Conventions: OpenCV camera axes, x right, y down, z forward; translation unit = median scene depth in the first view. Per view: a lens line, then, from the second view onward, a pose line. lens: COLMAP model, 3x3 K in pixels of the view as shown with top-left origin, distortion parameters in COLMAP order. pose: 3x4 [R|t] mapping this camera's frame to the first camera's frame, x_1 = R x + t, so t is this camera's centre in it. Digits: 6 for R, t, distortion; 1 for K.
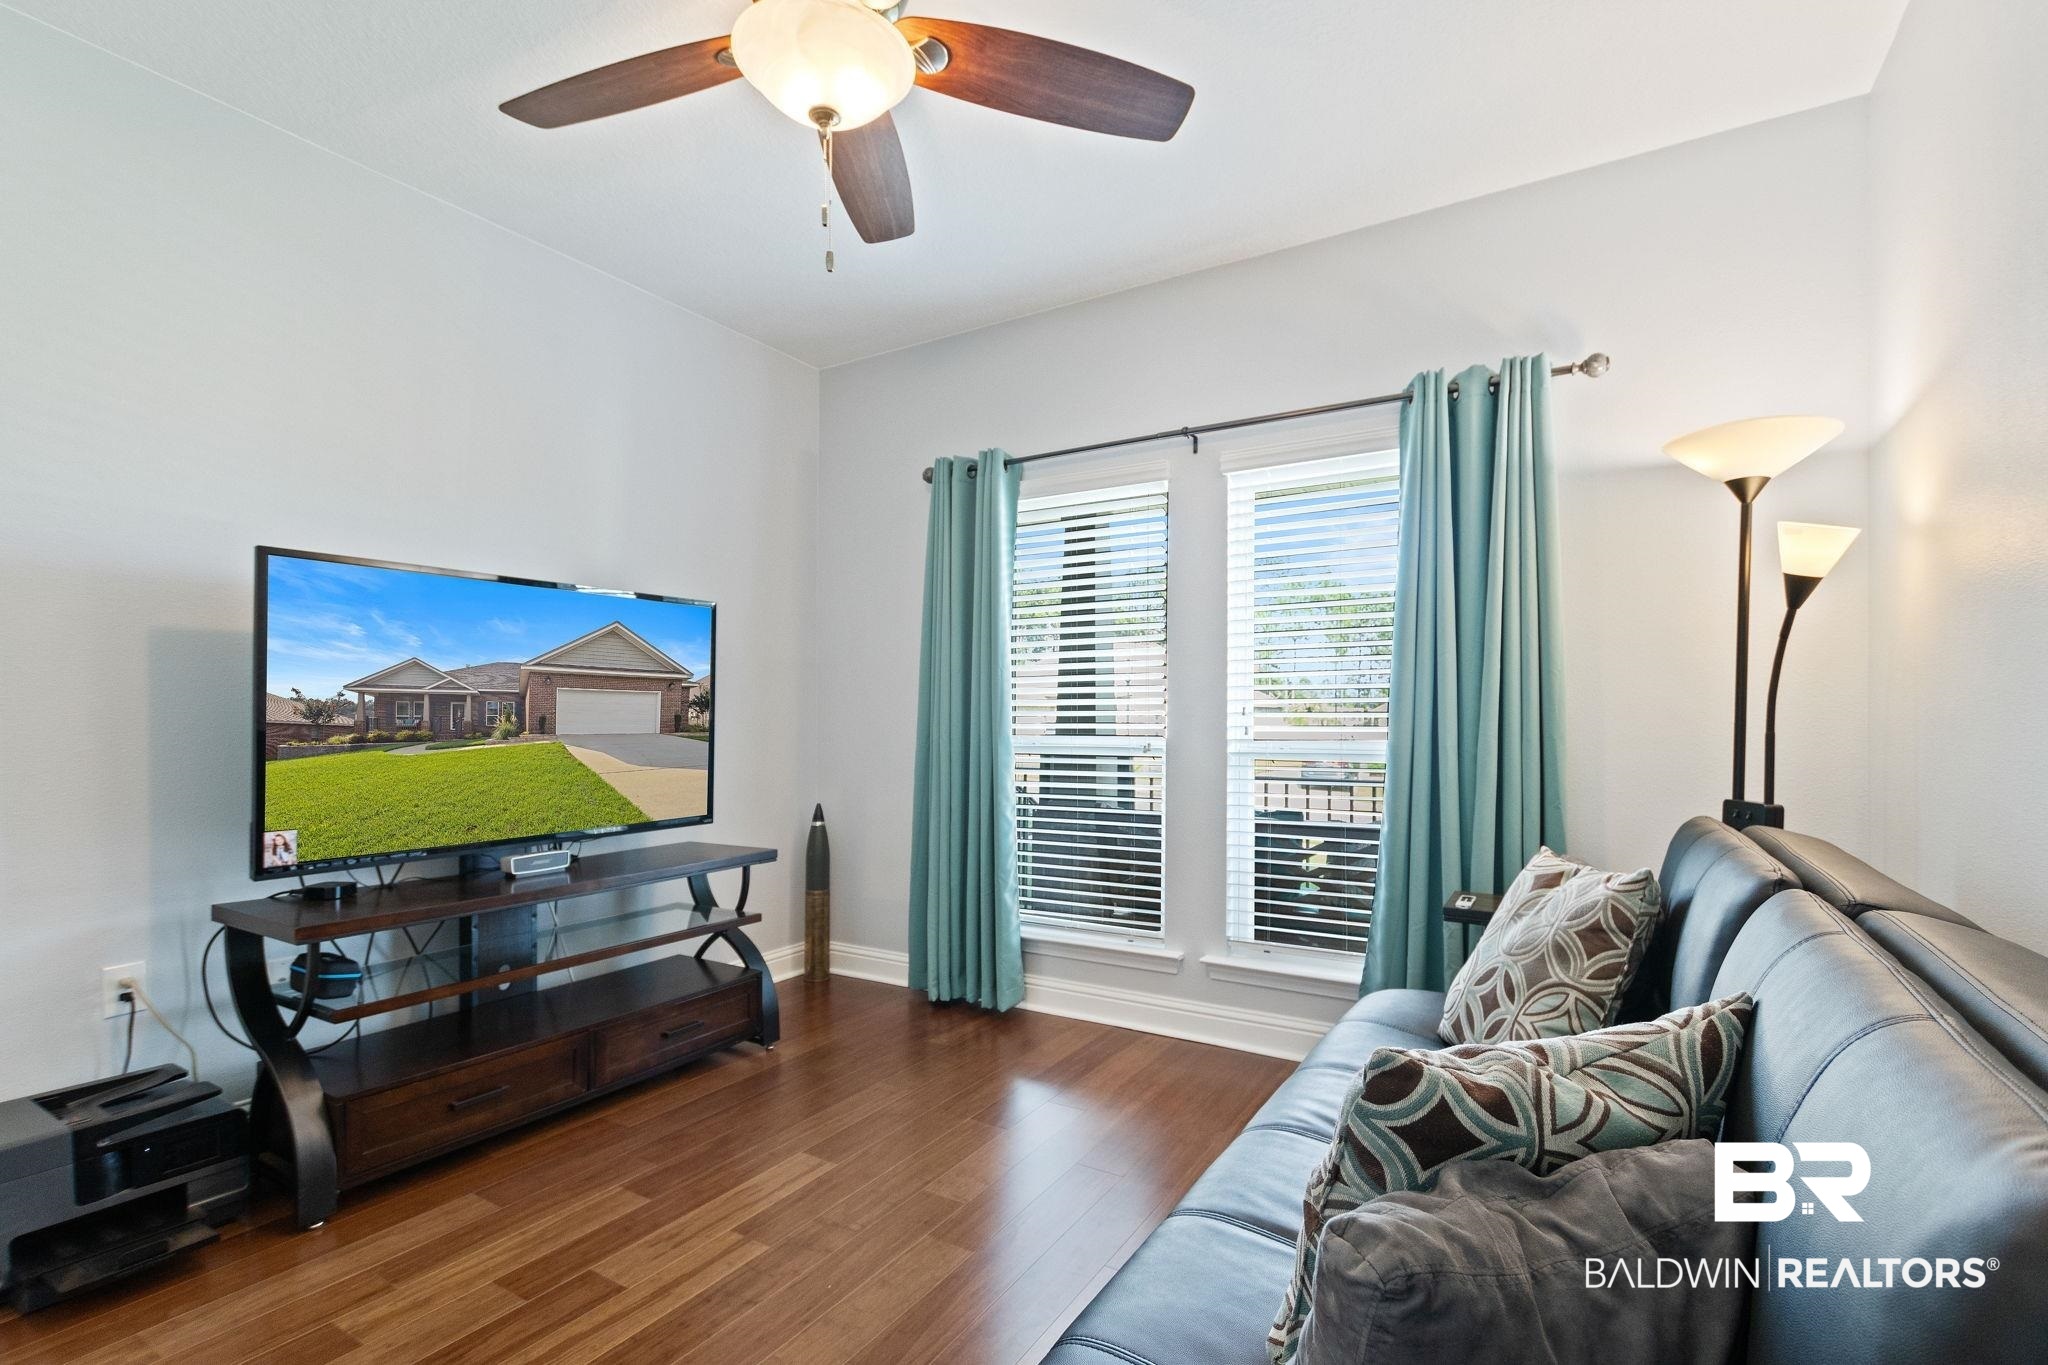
lens RADIAL K [[946.0, 0, 1018.8], [0, 946.0, 691.7], [0, 0, 1]] dist [0.001213, -0.000081]
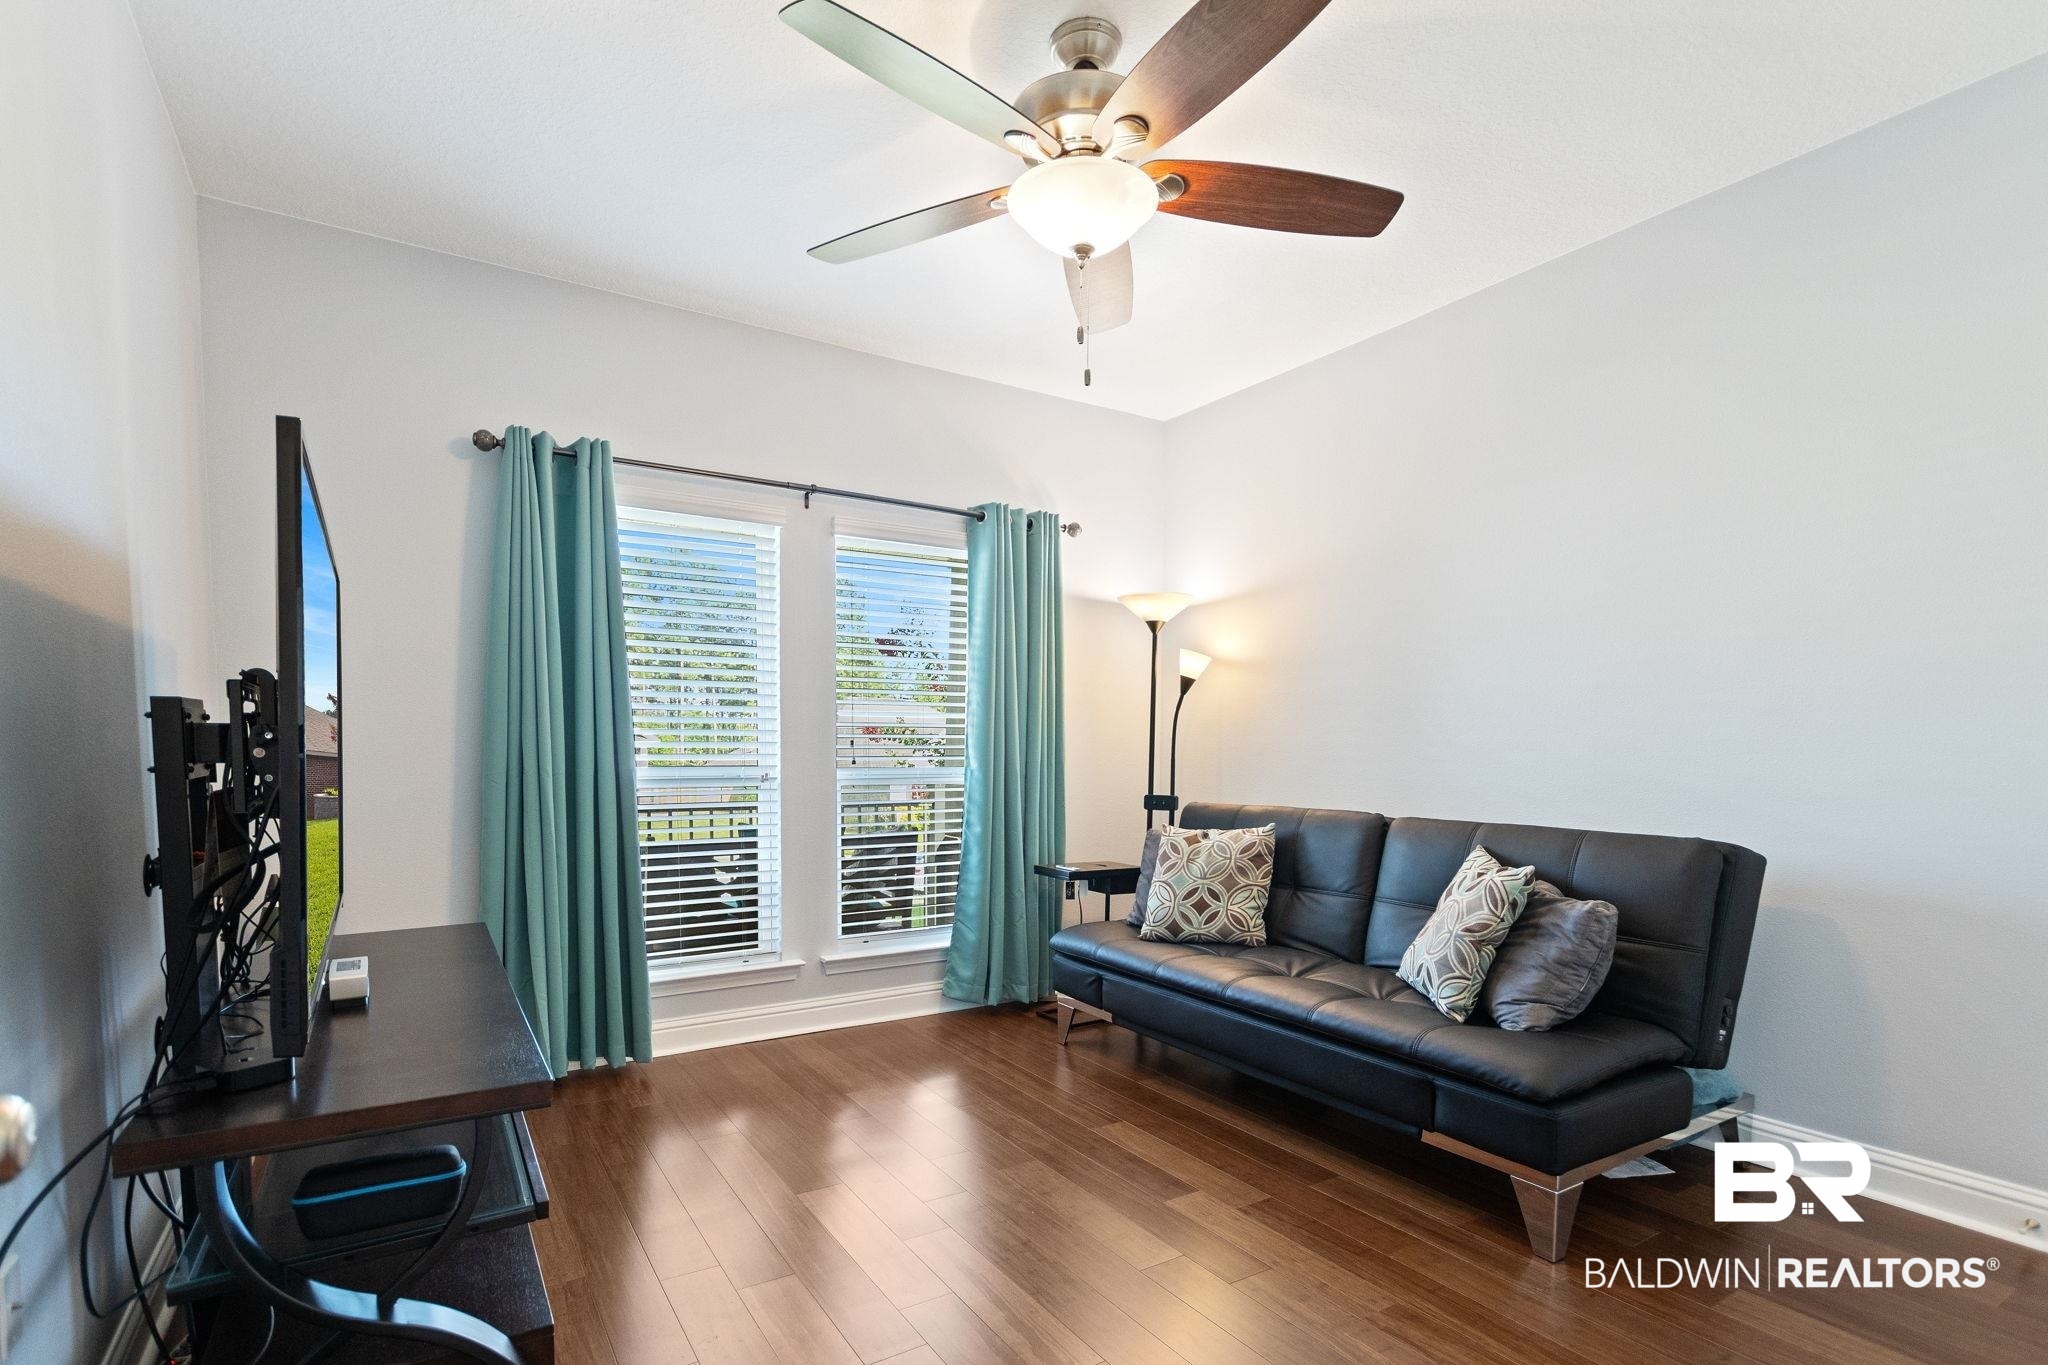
lens RADIAL K [[983.5, 0, 1015.2], [0, 983.5, 787.7], [0, 0, 1]] dist [0.001017, -0.000001]
pose [[0.449257, -0.034422, 0.892739, -0.990162], [-0.029222, 0.998157, 0.053192, 0.005132], [-0.892924, -0.049985, 0.447423, 0.344410]]
